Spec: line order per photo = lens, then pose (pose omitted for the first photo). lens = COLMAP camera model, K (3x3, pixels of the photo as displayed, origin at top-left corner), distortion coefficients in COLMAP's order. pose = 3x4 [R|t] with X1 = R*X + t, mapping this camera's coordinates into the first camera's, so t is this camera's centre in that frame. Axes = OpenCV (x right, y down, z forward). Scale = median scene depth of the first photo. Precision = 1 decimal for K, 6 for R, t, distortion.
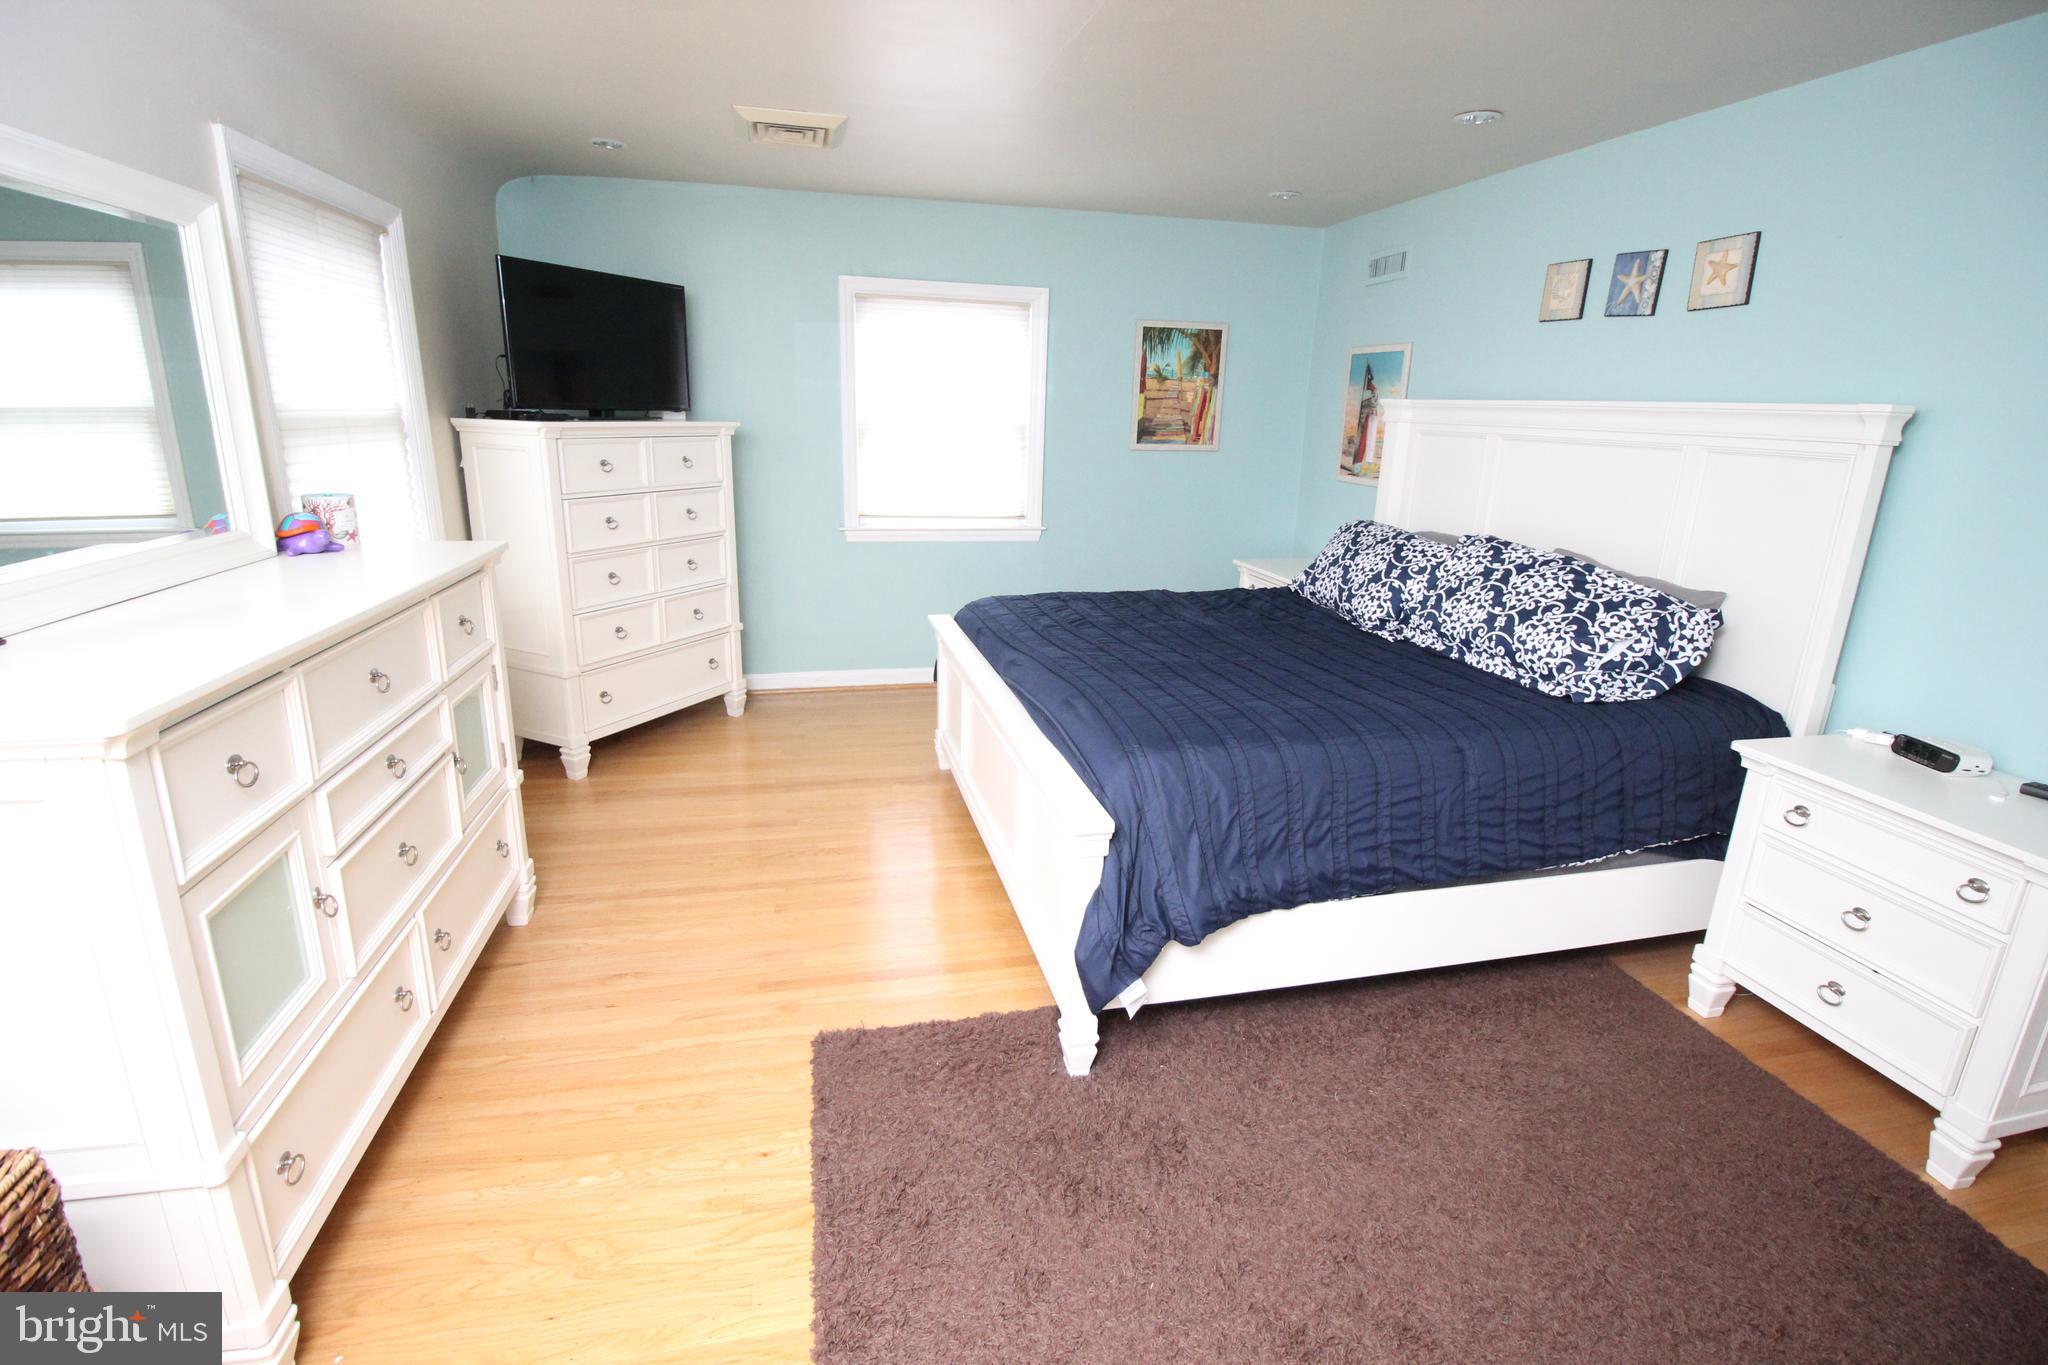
lens RADIAL K [[948.0, 0, 1023.2], [0, 948.0, 675.3], [0, 0, 1]] dist [-0.014610, -0.003170]
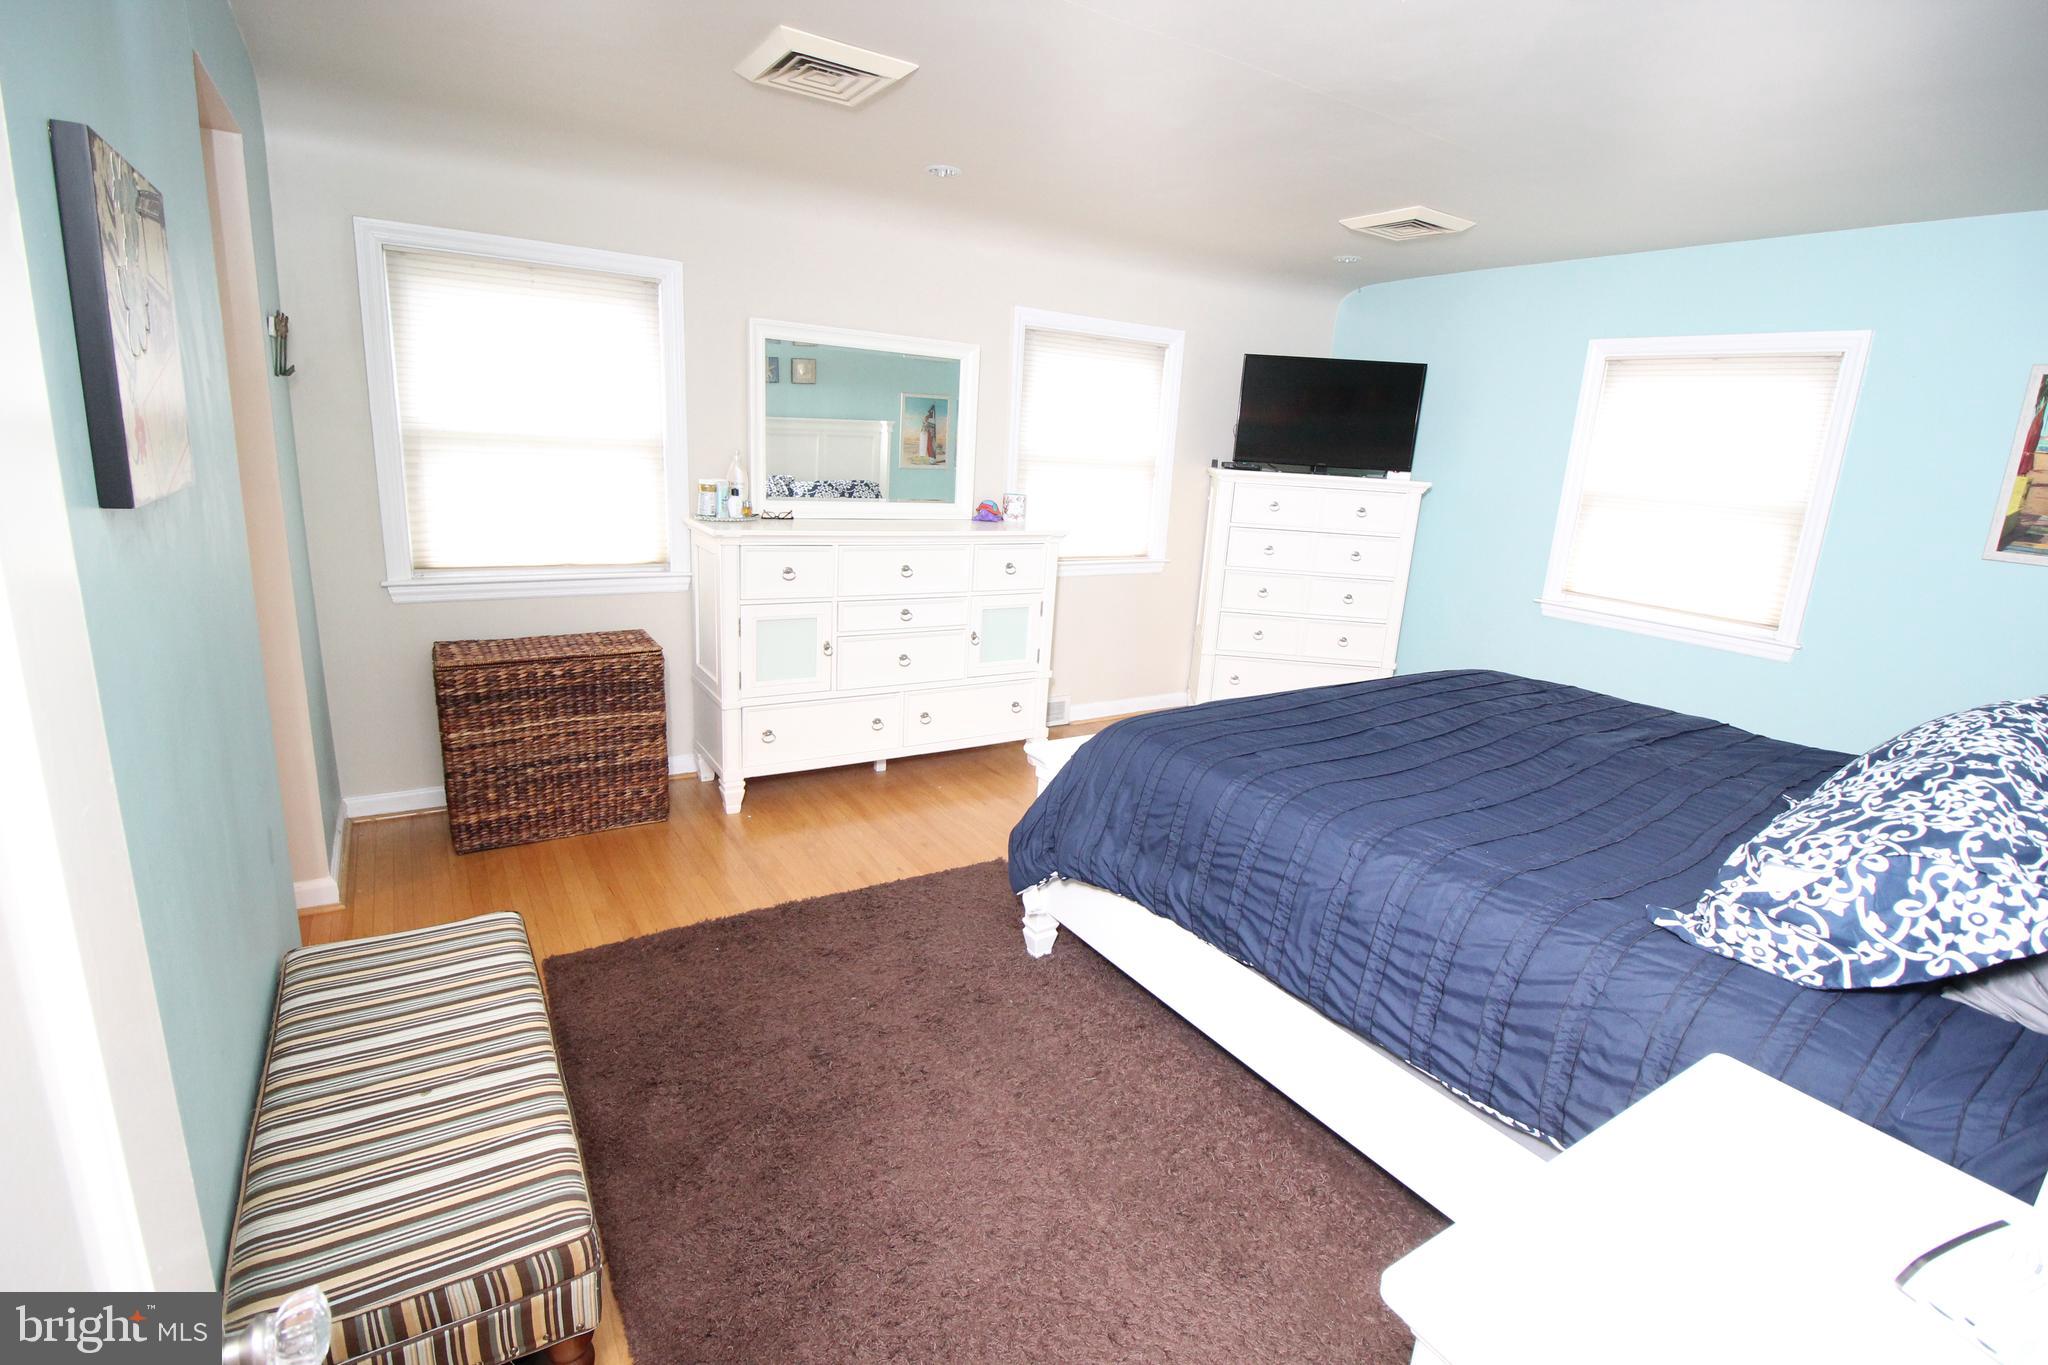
lens RADIAL K [[948.0, 0, 1021.4], [0, 948.0, 676.3], [0, 0, 1]] dist [-0.014610, -0.003170]
pose [[0.336836, 0.224038, -0.914521, 1.078102], [-0.298925, 0.946476, 0.121766, -0.084899], [0.892852, 0.232358, 0.385778, 0.370081]]
